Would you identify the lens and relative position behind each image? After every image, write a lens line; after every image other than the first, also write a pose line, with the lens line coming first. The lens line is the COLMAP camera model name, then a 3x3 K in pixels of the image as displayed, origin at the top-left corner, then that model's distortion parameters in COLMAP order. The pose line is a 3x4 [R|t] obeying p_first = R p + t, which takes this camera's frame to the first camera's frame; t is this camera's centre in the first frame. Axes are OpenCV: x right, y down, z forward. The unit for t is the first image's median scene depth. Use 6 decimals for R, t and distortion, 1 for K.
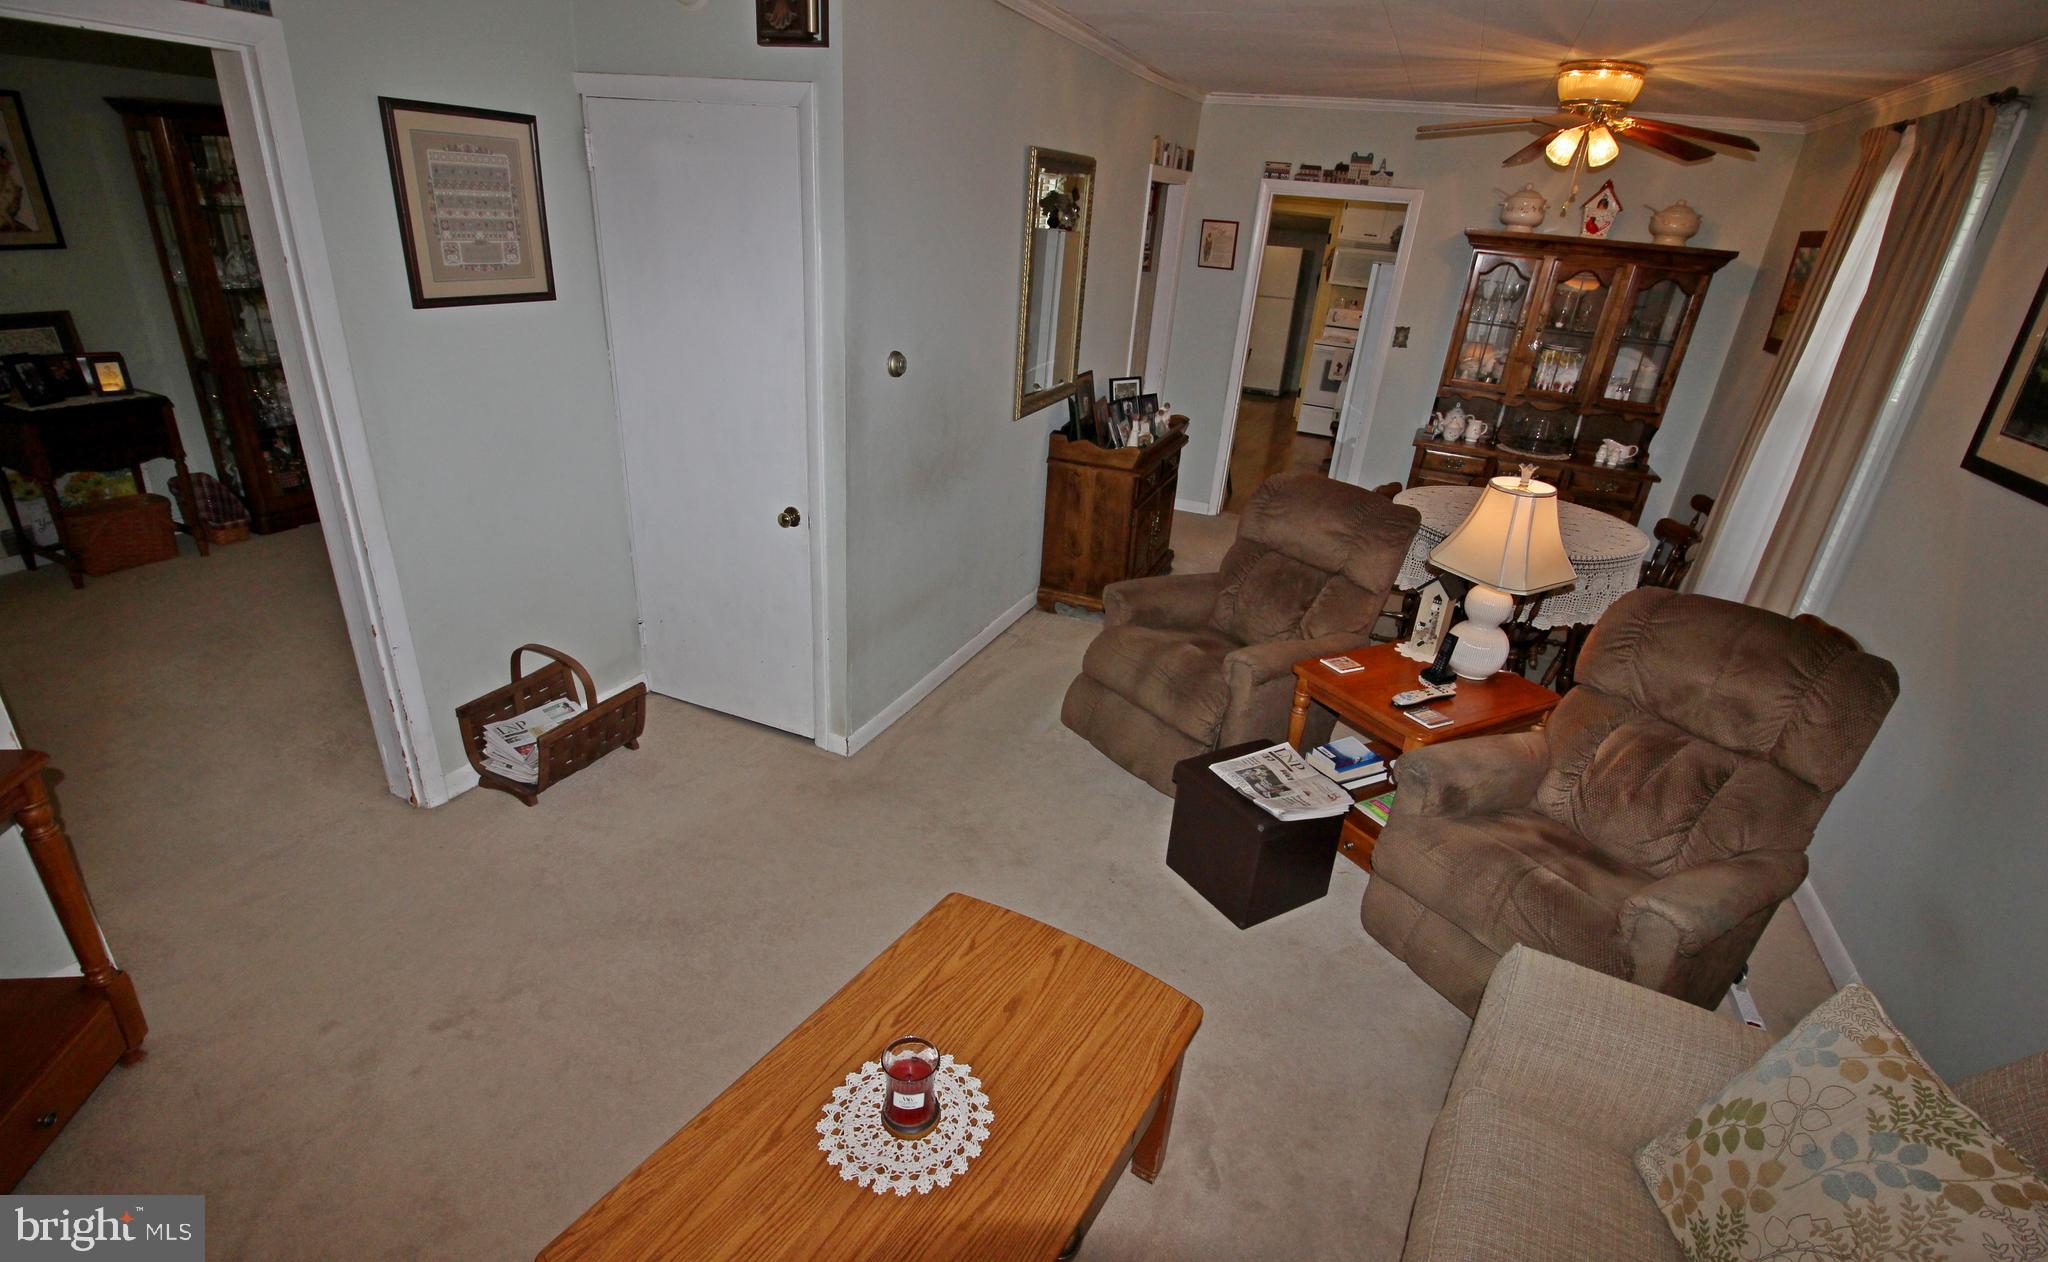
lens RADIAL K [[949.8, 0, 1028.2], [0, 949.8, 642.3], [0, 0, 1]] dist [-0.002152, -0.000257]
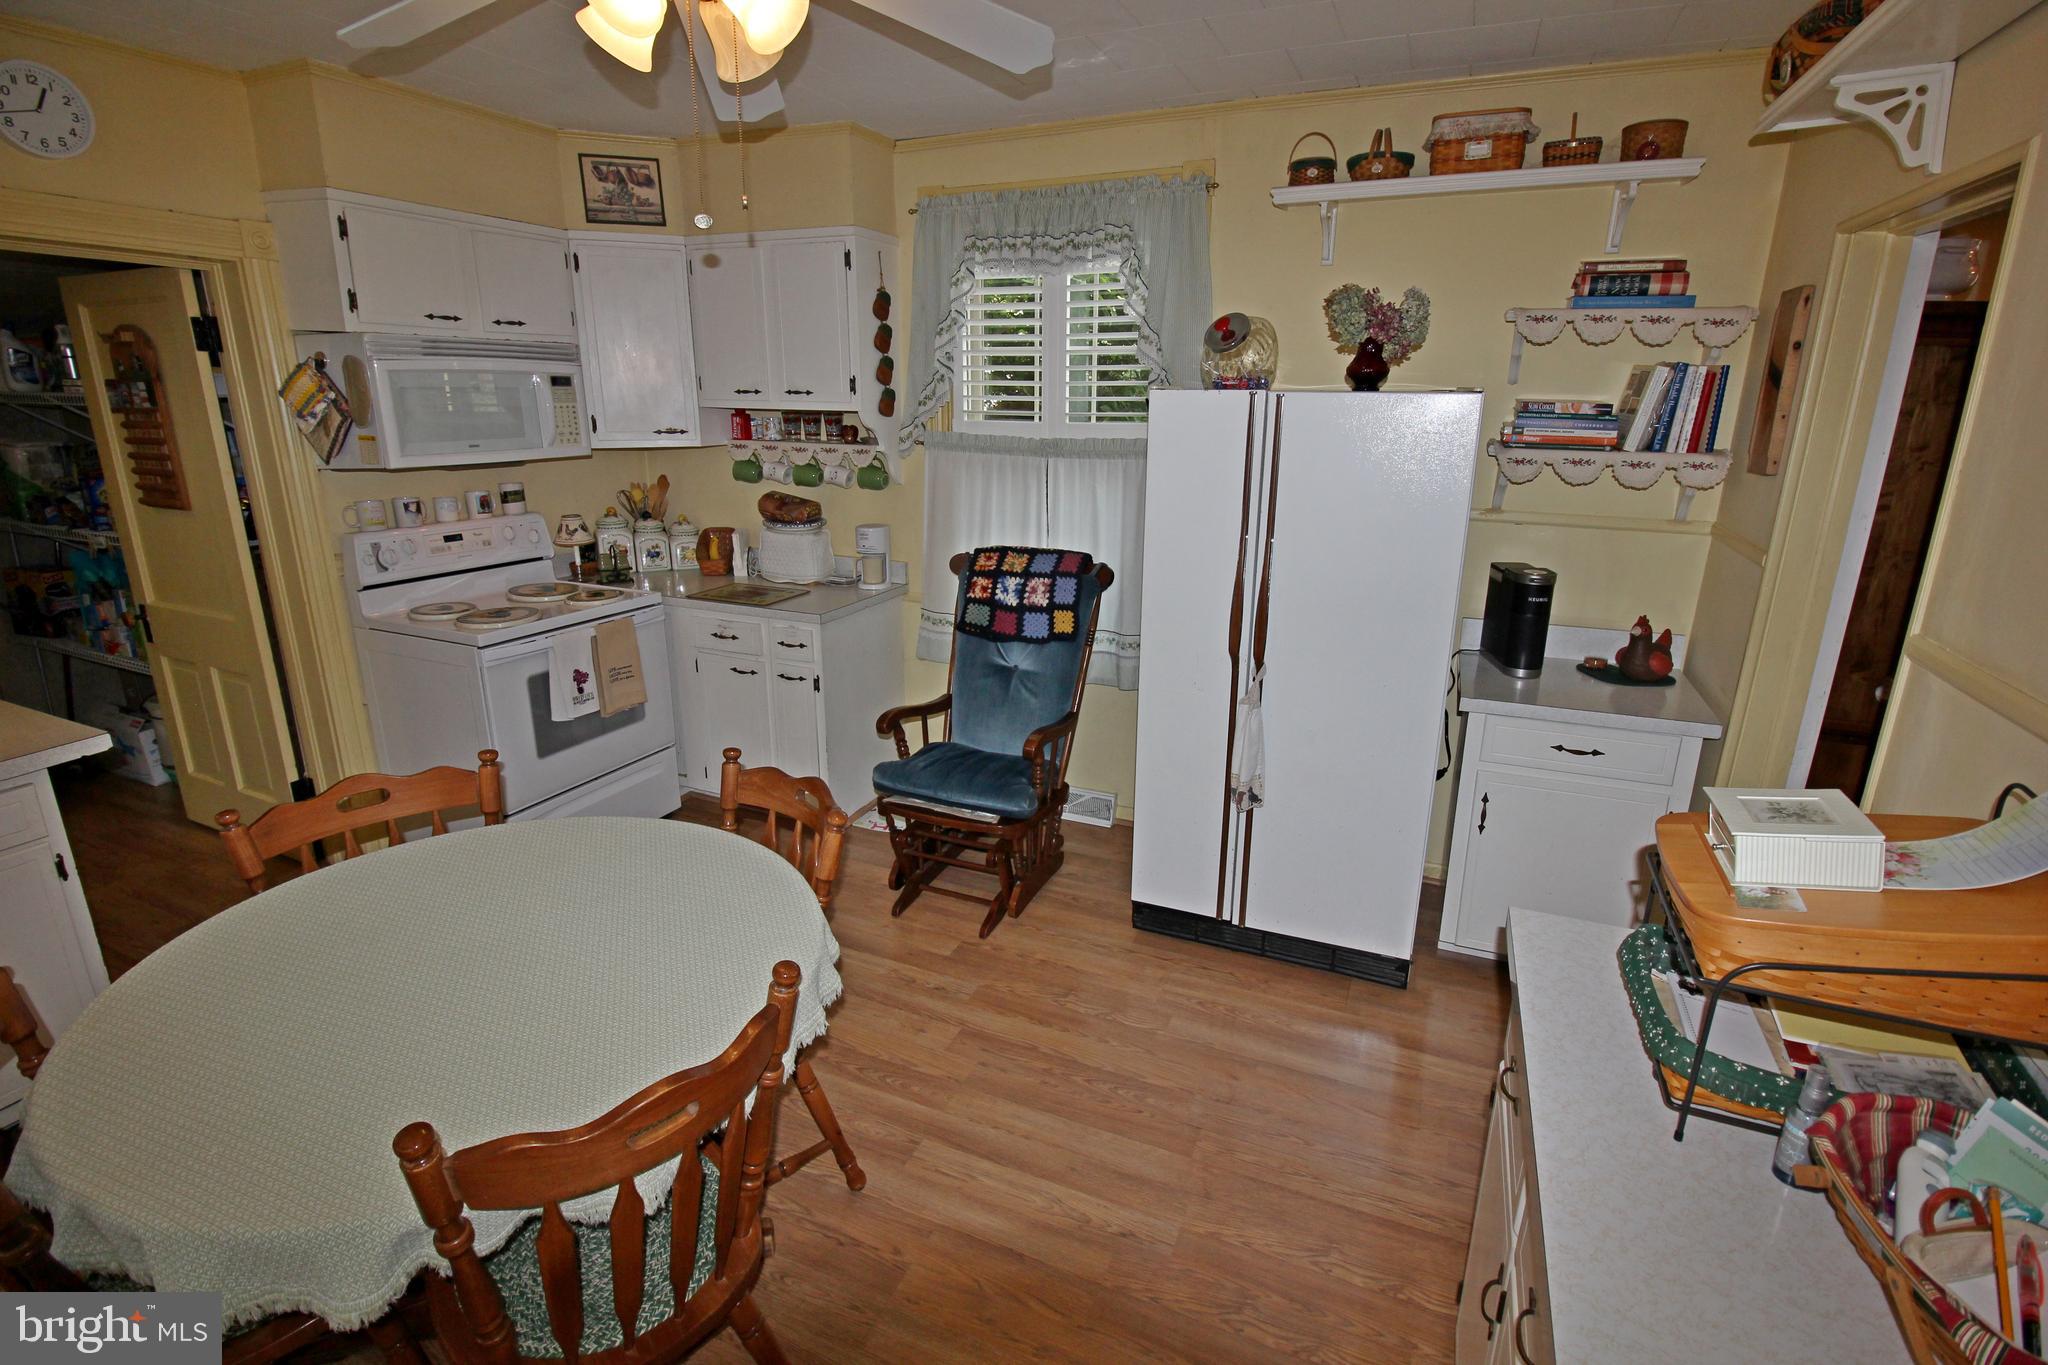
lens RADIAL K [[943.2, 0, 1017.3], [0, 943.2, 673.9], [0, 0, 1]] dist [0.003612, -0.016586]
pose [[0.012590, -0.358000, 0.933637, 0.005456], [0.415050, 0.851346, 0.320849, -0.321119], [-0.909712, 0.383466, 0.159306, 0.760011]]
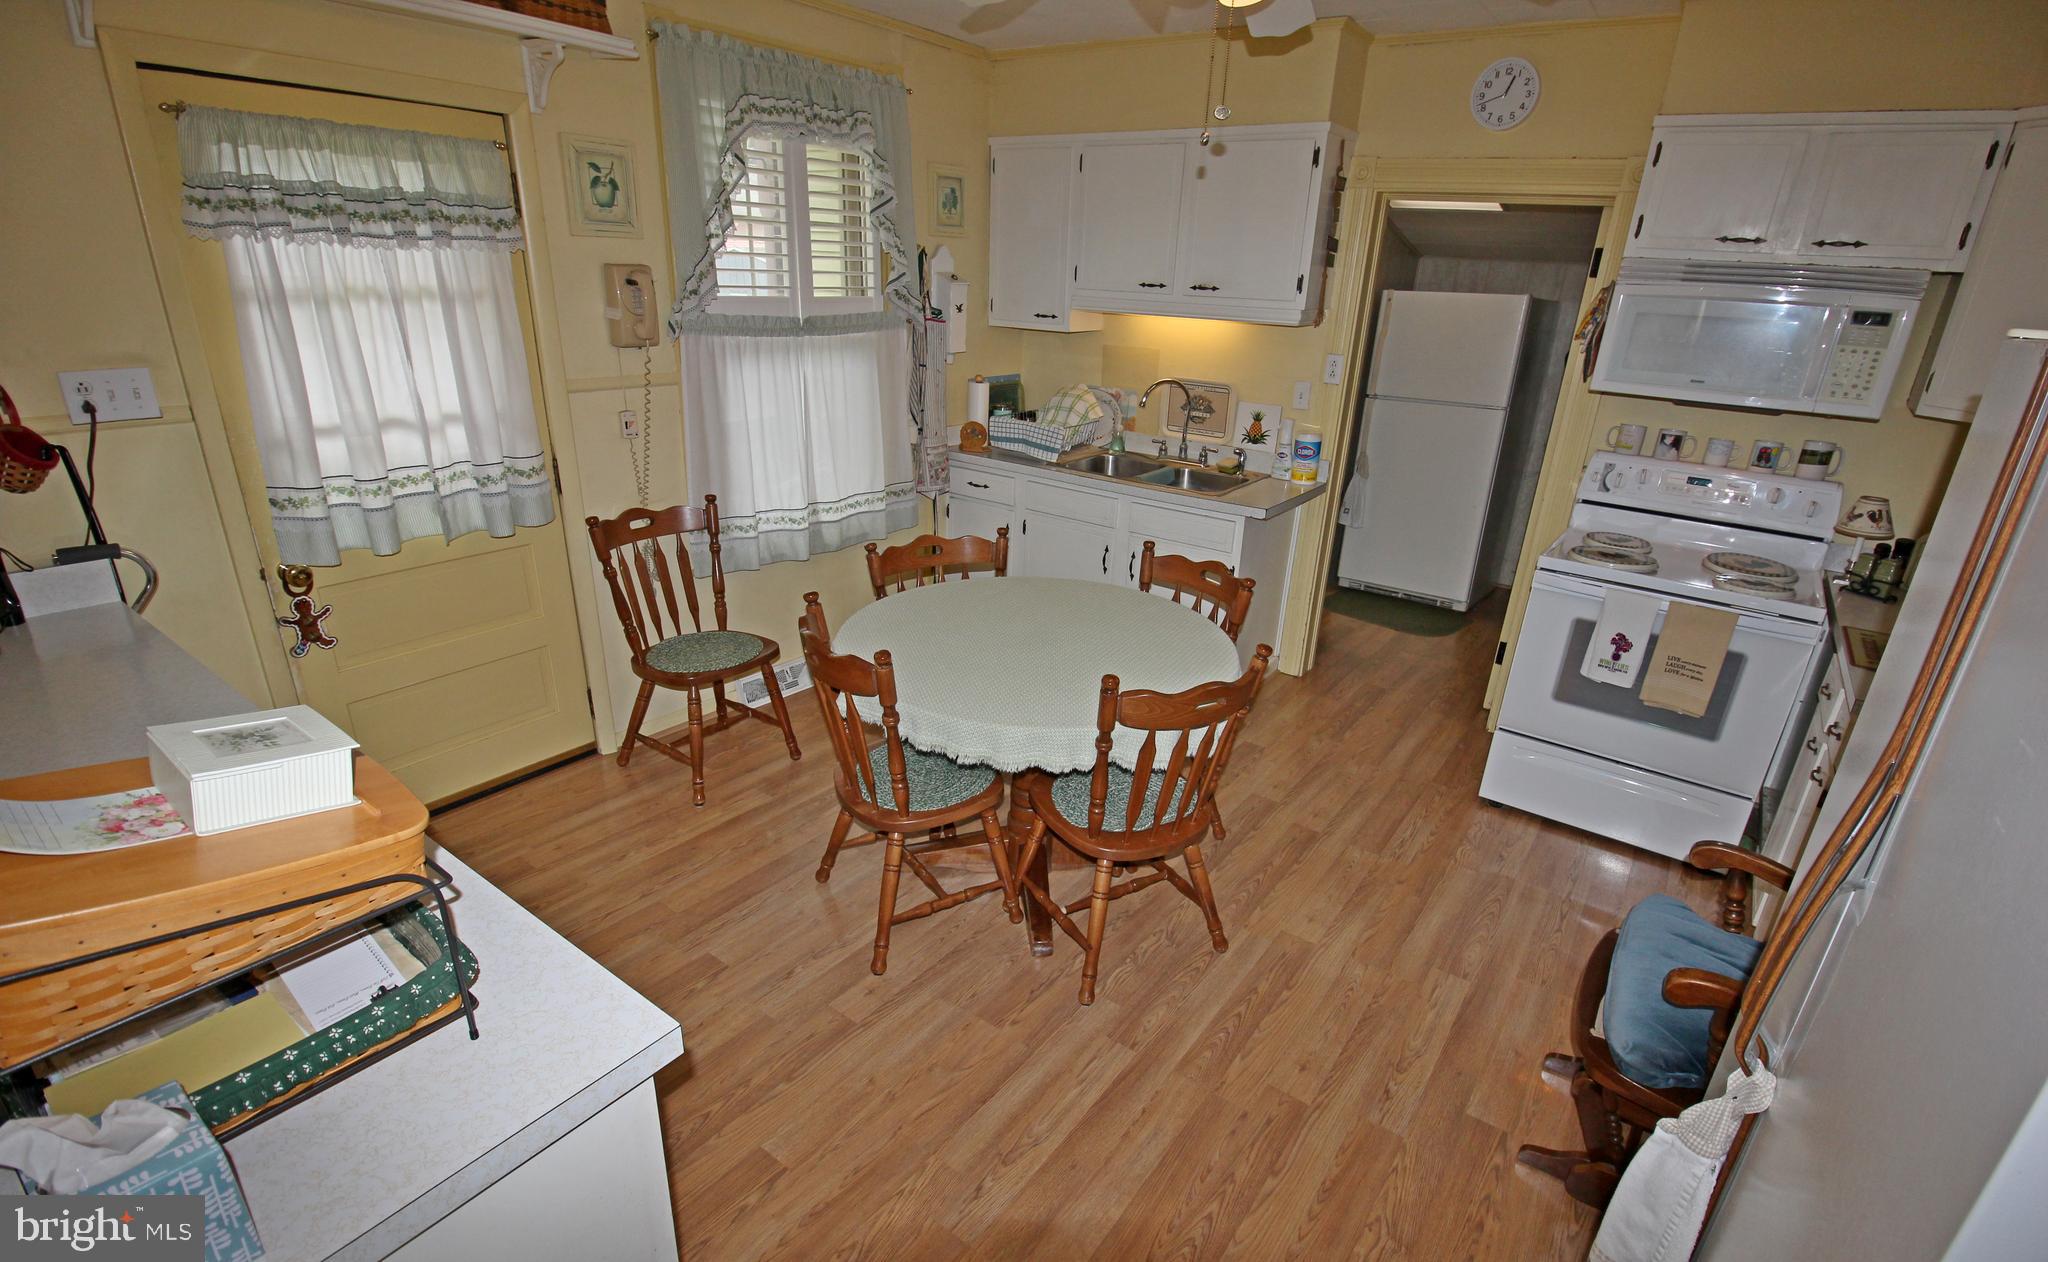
lens RADIAL K [[949.8, 0, 1028.2], [0, 949.8, 642.3], [0, 0, 1]] dist [-0.002152, -0.000257]
pose [[0.974128, 0.056806, -0.218743, 0.195335], [-0.073068, 0.995075, -0.066978, -0.244108], [0.213861, 0.081228, 0.973481, 0.620766]]
